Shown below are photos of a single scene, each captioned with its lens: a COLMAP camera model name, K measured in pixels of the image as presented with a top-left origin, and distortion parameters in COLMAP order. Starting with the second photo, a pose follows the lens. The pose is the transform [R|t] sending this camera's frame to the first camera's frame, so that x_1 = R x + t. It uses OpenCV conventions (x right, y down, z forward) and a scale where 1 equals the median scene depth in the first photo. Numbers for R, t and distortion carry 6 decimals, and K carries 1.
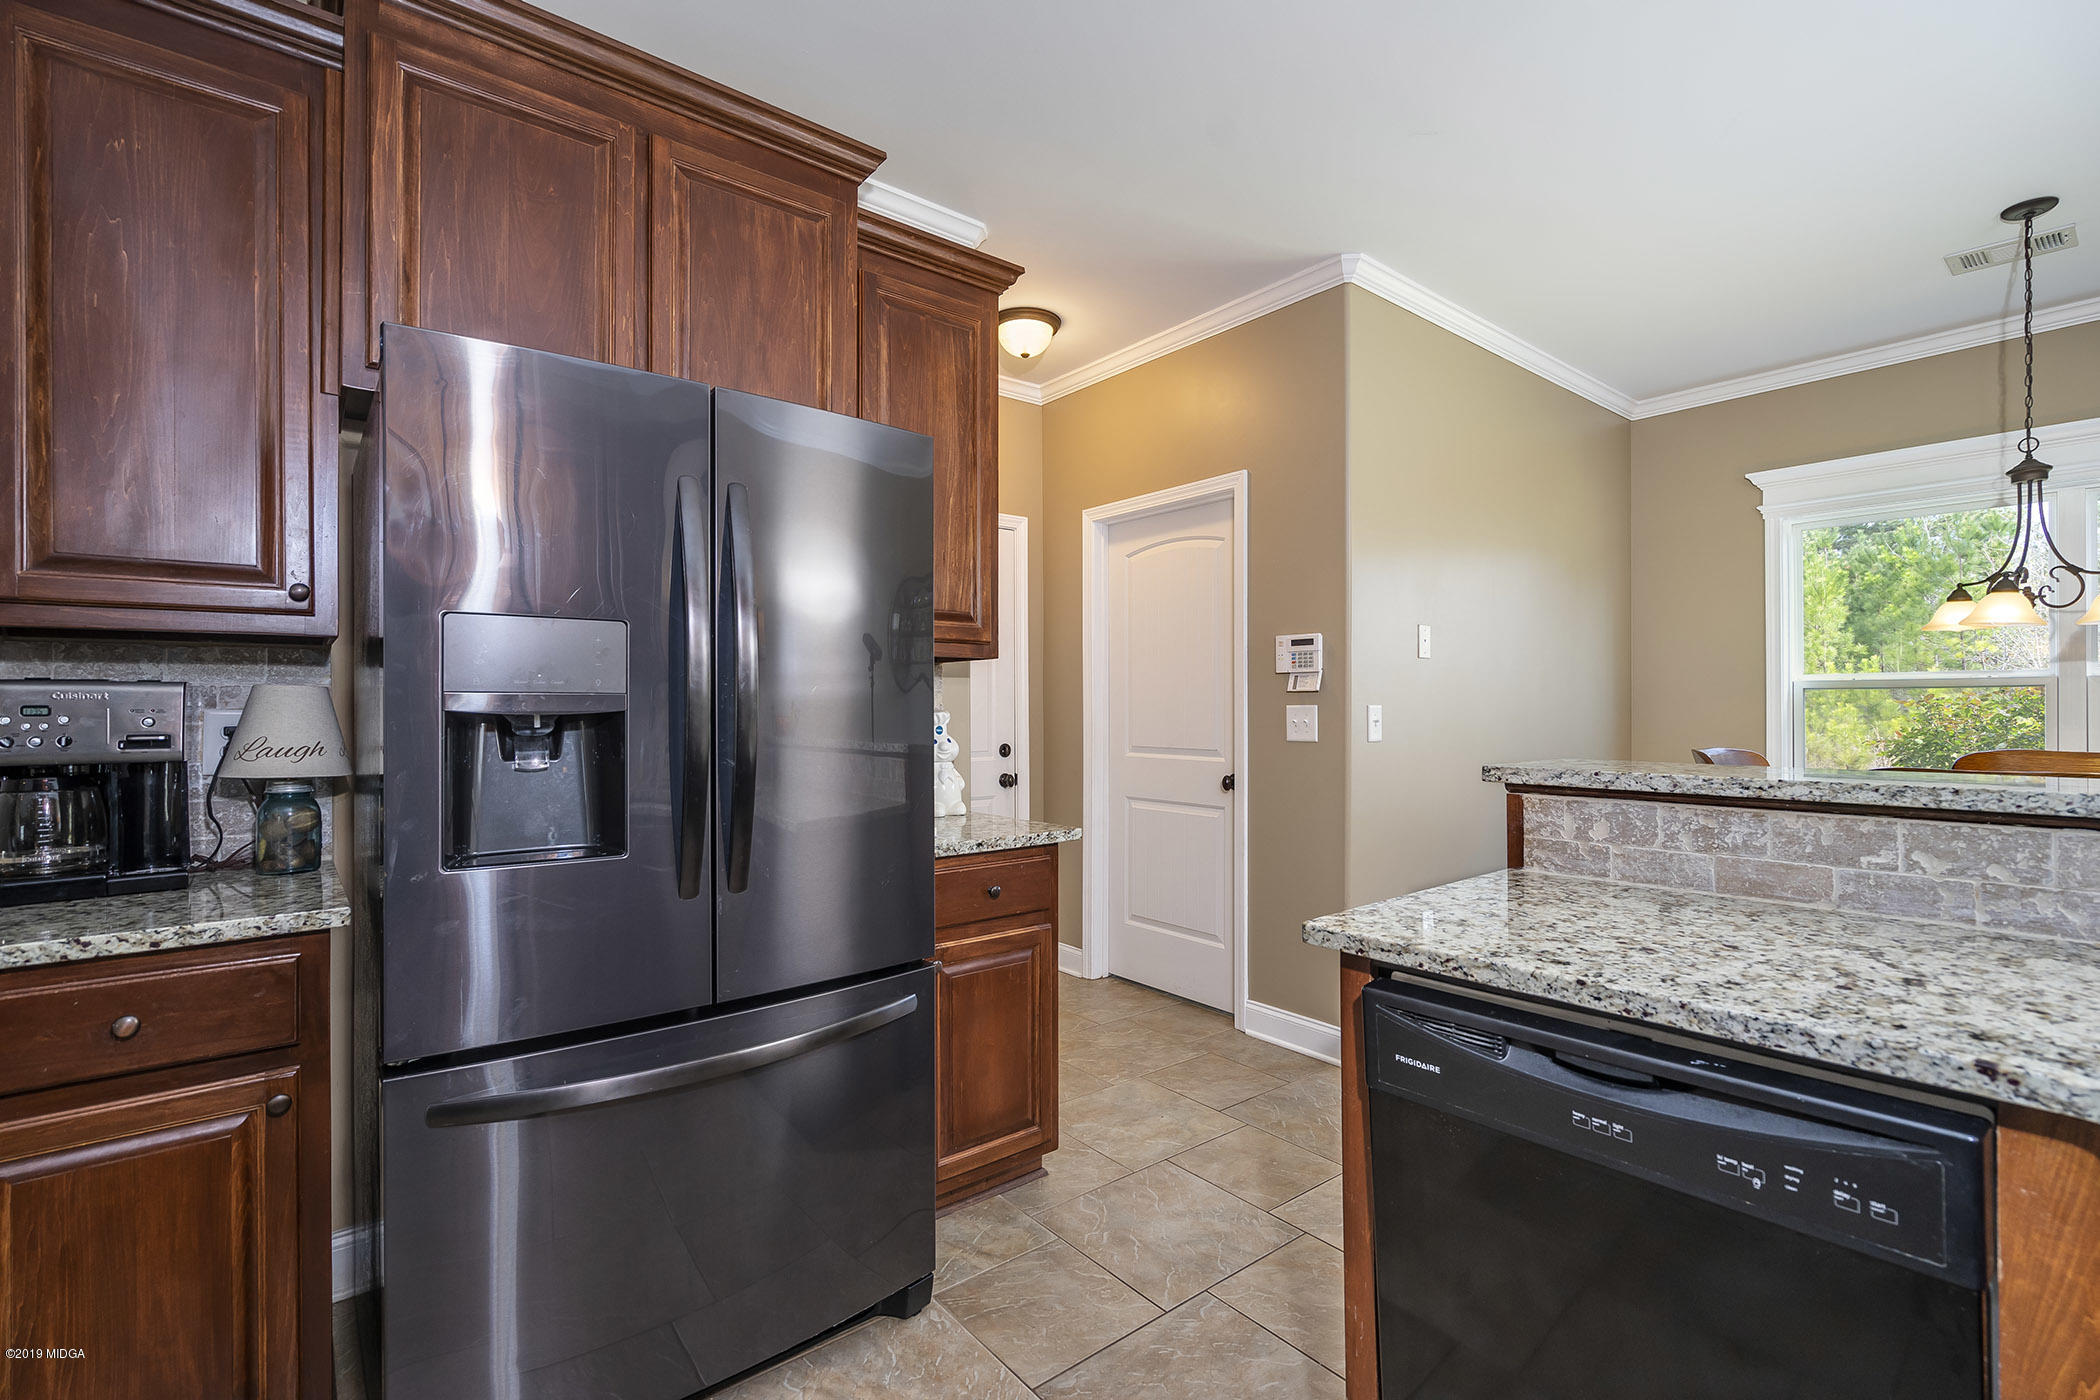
lens RADIAL K [[940.9, 0, 1050.0], [0, 940.9, 700.0], [0, 0, 1]] dist [-0.000246, -0.000065]
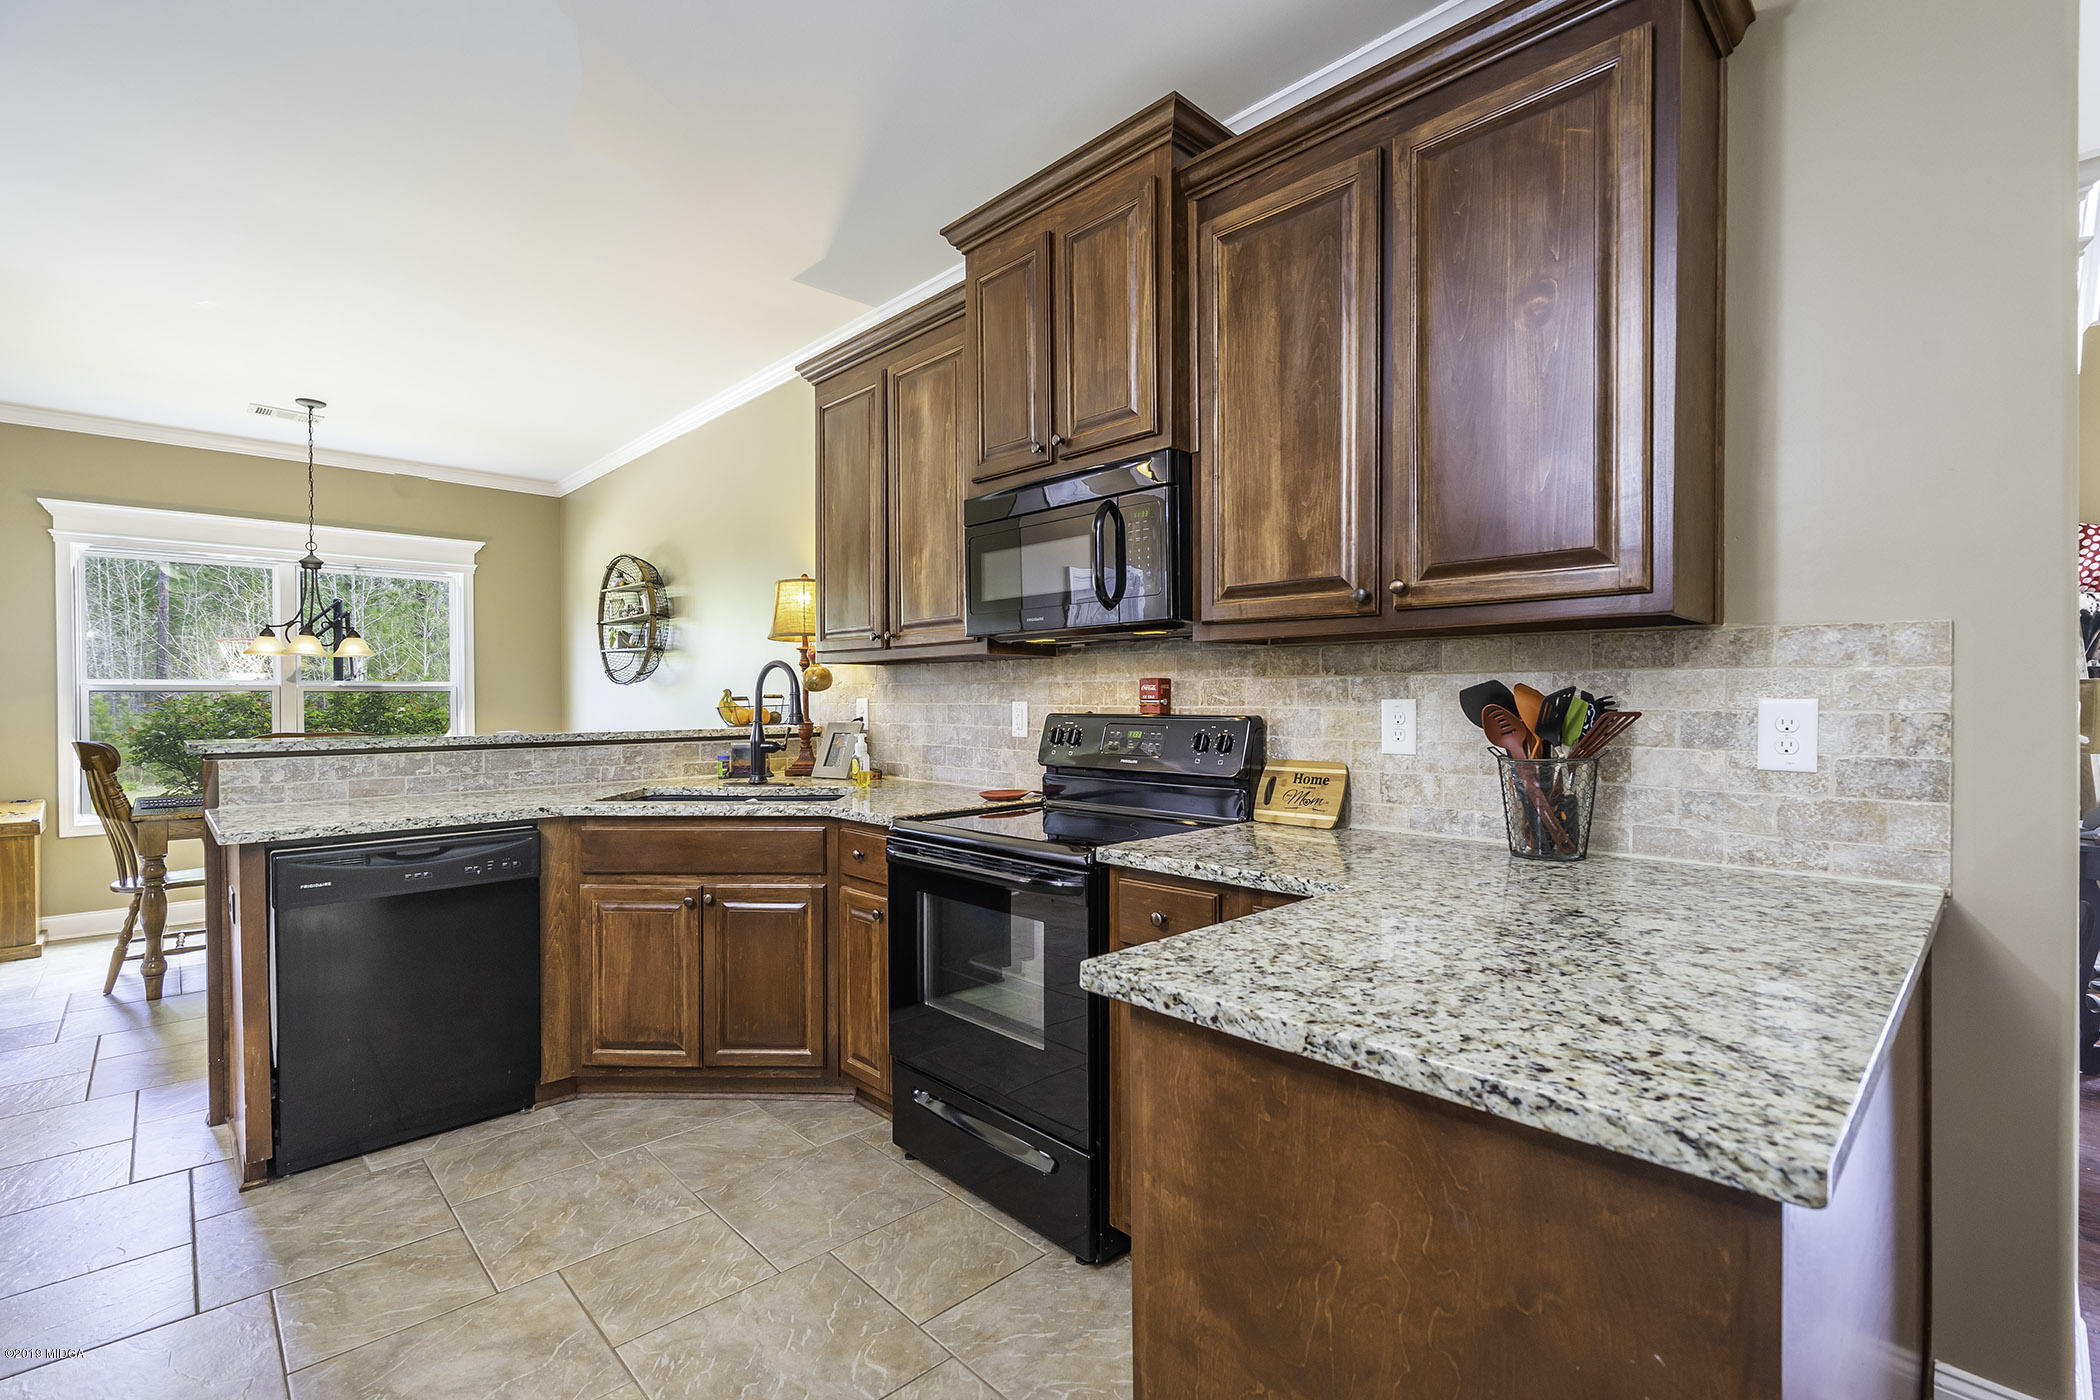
lens RADIAL K [[938.4, 0, 1057.0], [0, 938.4, 706.1], [0, 0, 1]] dist [-0.001212, -0.000081]
pose [[-0.088831, -0.005224, 0.996033, -1.439921], [0.000848, 0.999985, 0.005320, 0.002466], [-0.996046, 0.001317, -0.088825, -0.311999]]
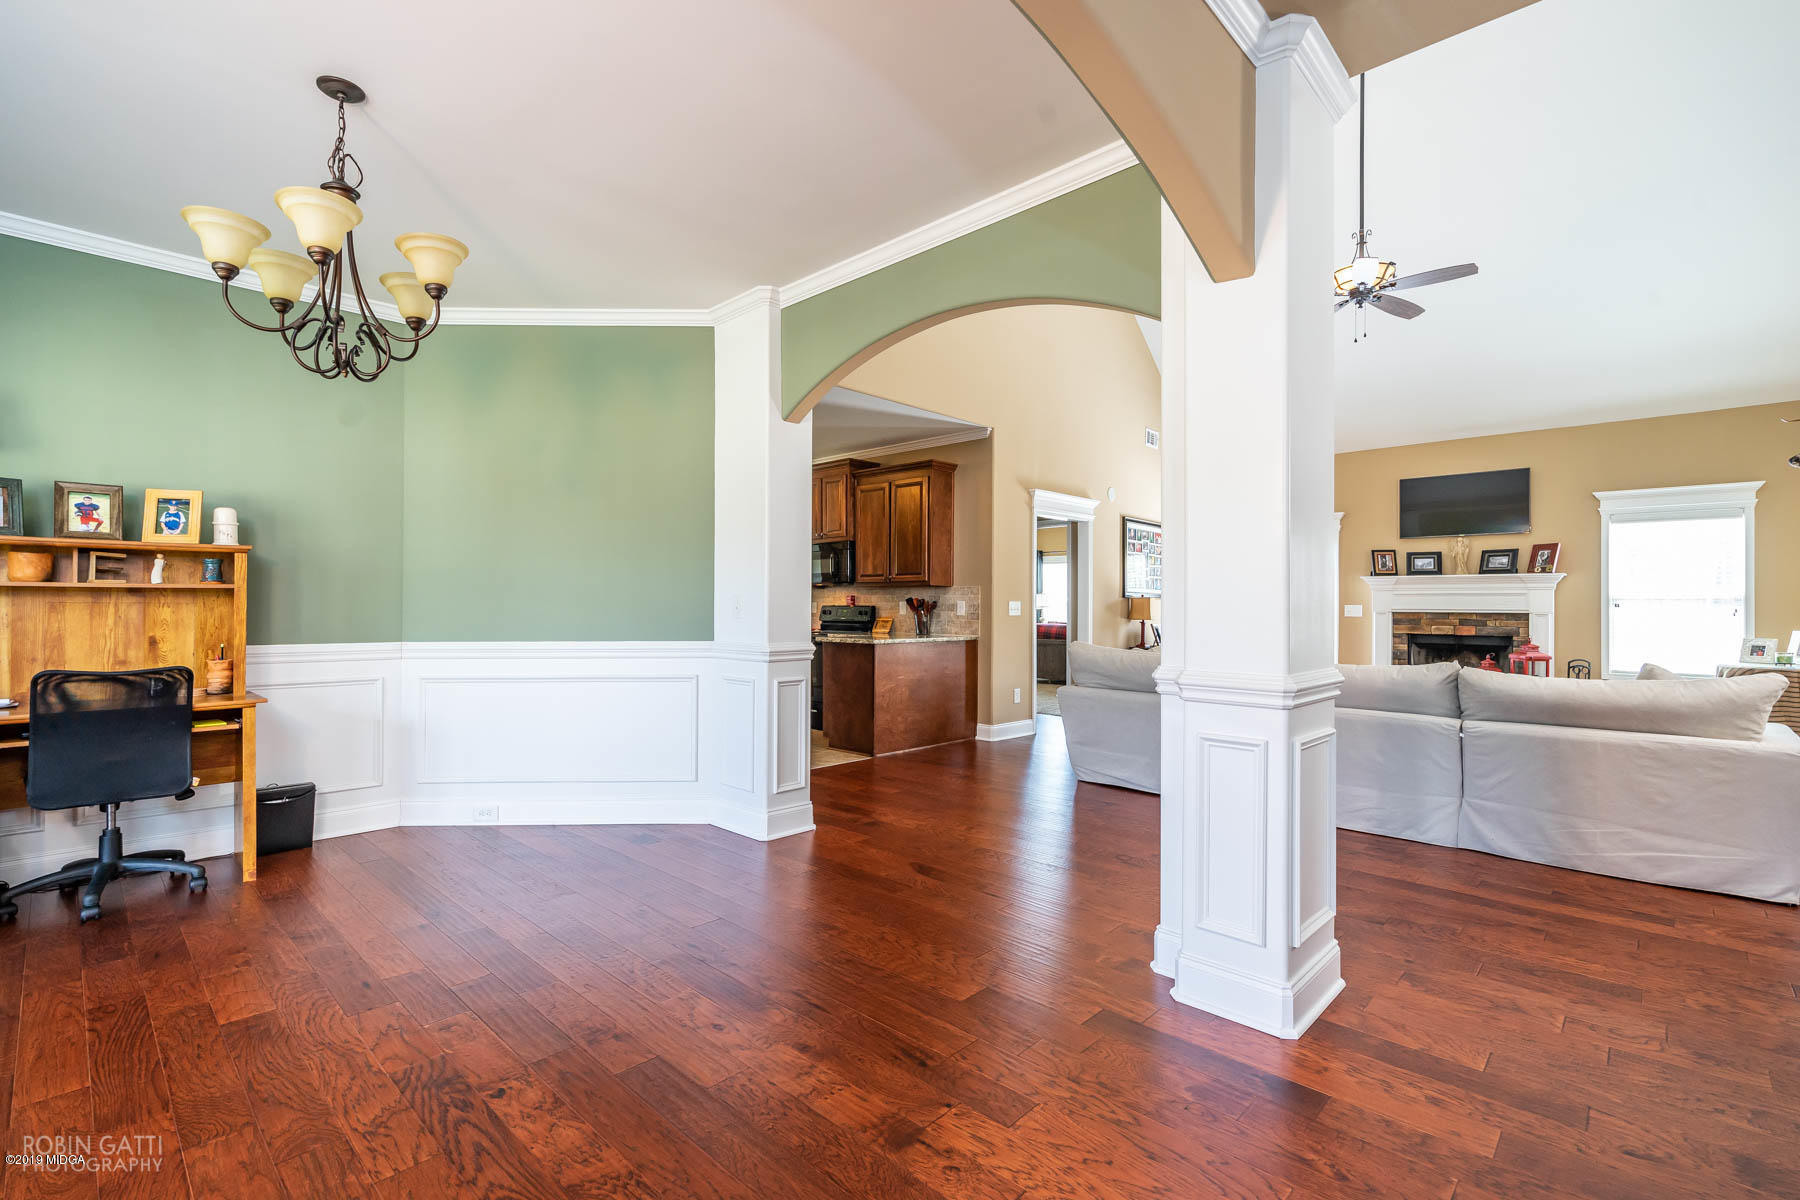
lens RADIAL K [[806.5, 0, 900.0], [0, 806.5, 600.0], [0, 0, 1]] dist [-0.000246, -0.000065]
pose [[-0.126854, 0.010325, 0.991868, -2.895081], [-0.007339, 0.999909, -0.011348, 0.021522], [-0.991894, -0.008719, -0.126766, -0.303960]]
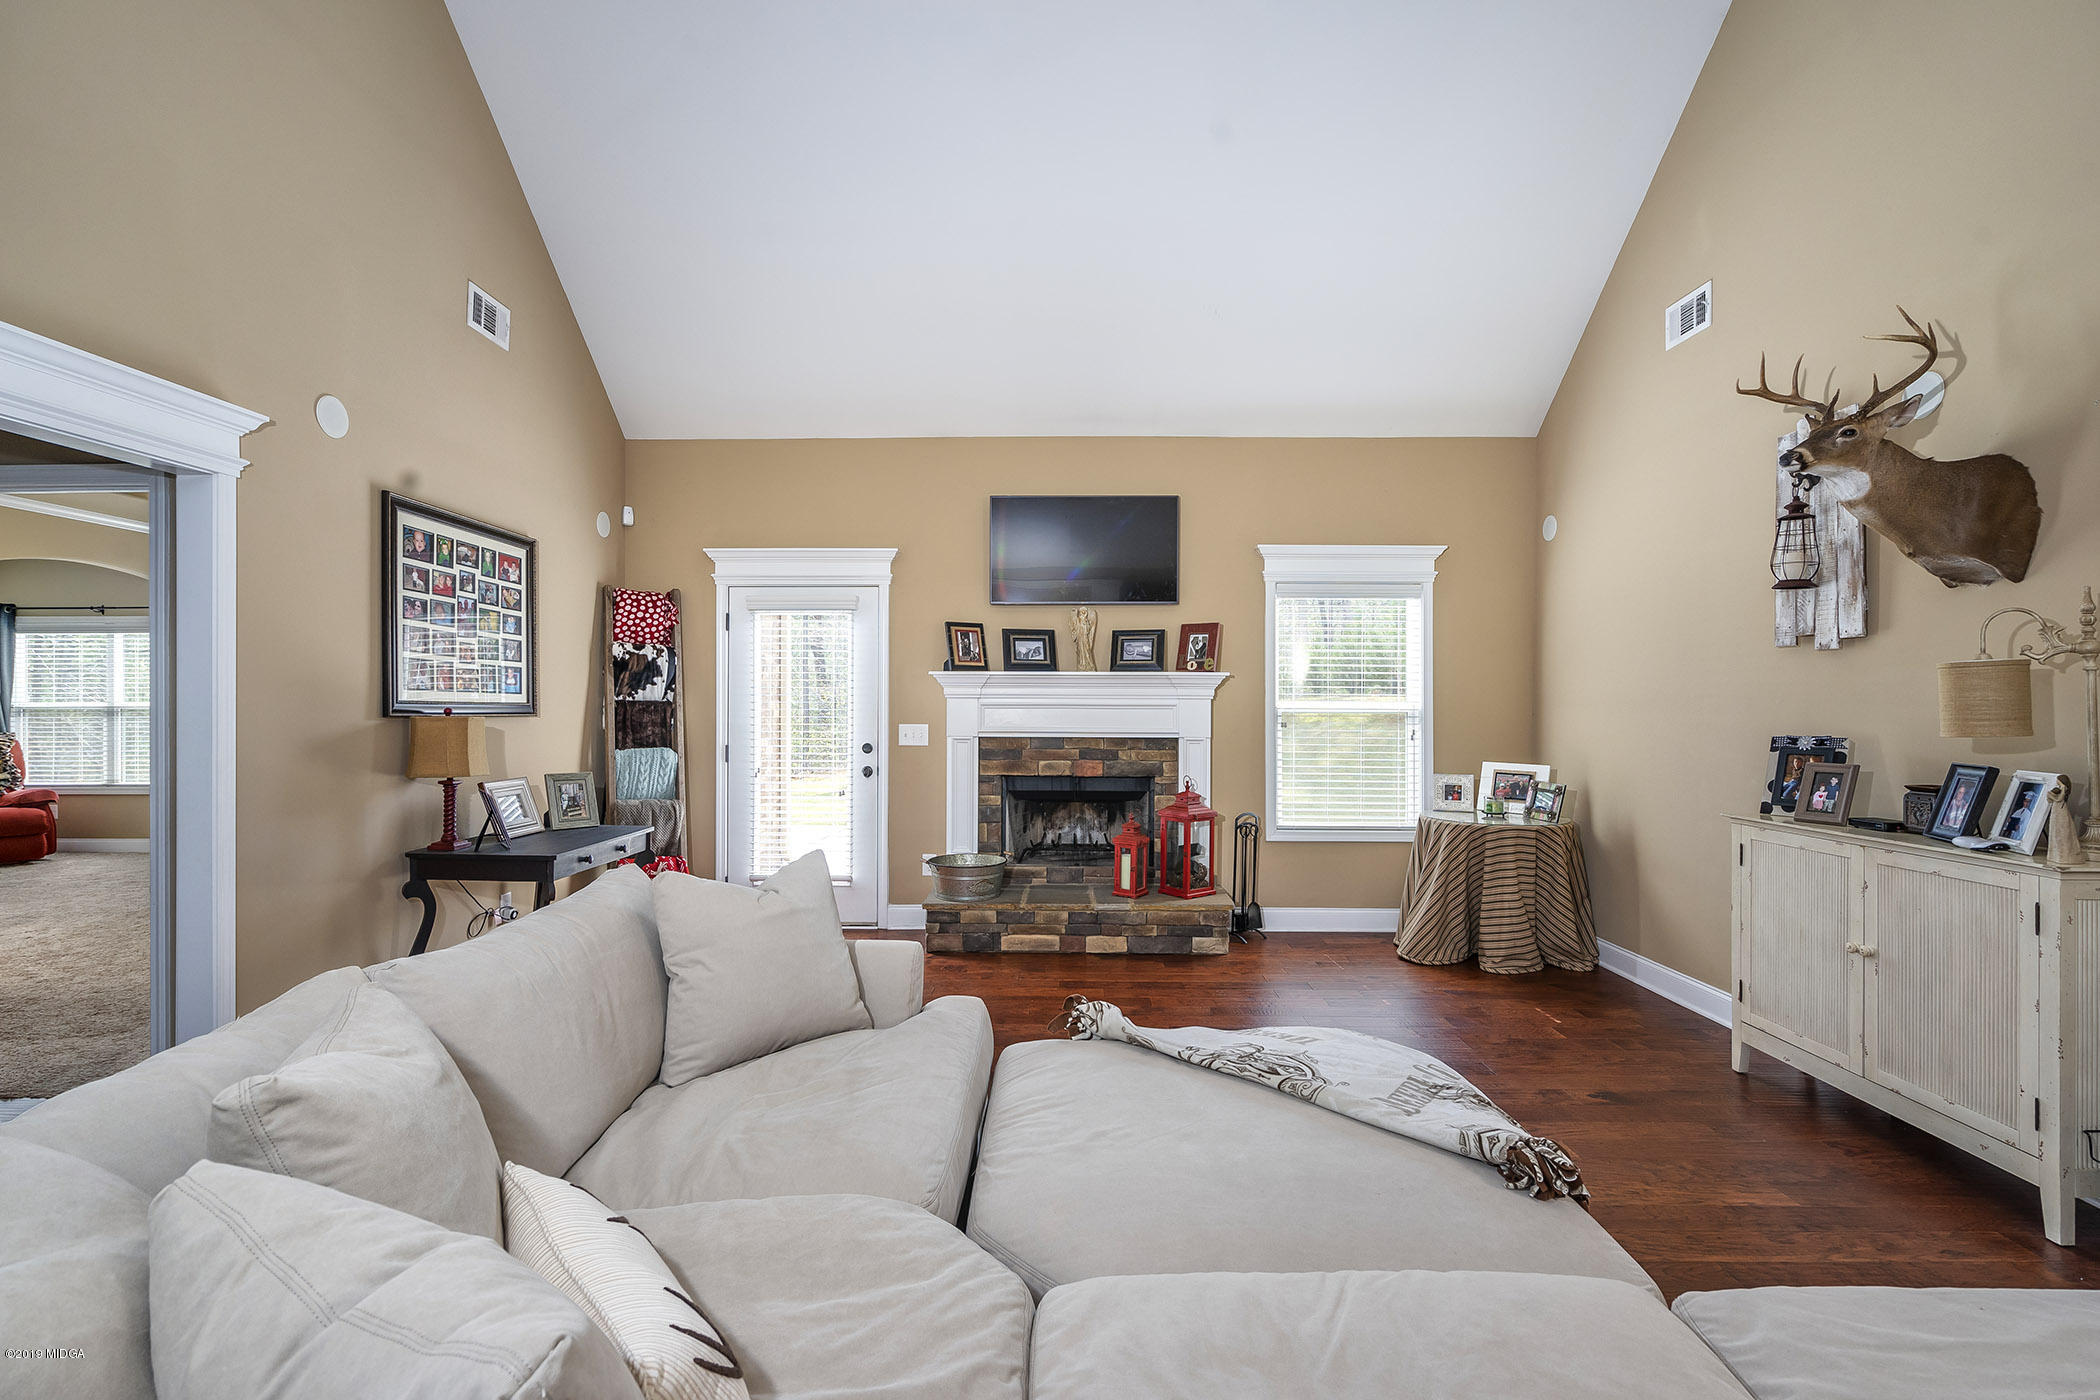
lens RADIAL K [[938.4, 0, 1057.0], [0, 938.4, 706.1], [0, 0, 1]] dist [-0.001212, -0.000081]
pose [[-0.771447, -0.000972, 0.636293, -1.843468], [-0.001340, 0.999999, -0.000097, -0.027623], [-0.636292, -0.000928, -0.771448, -0.921405]]
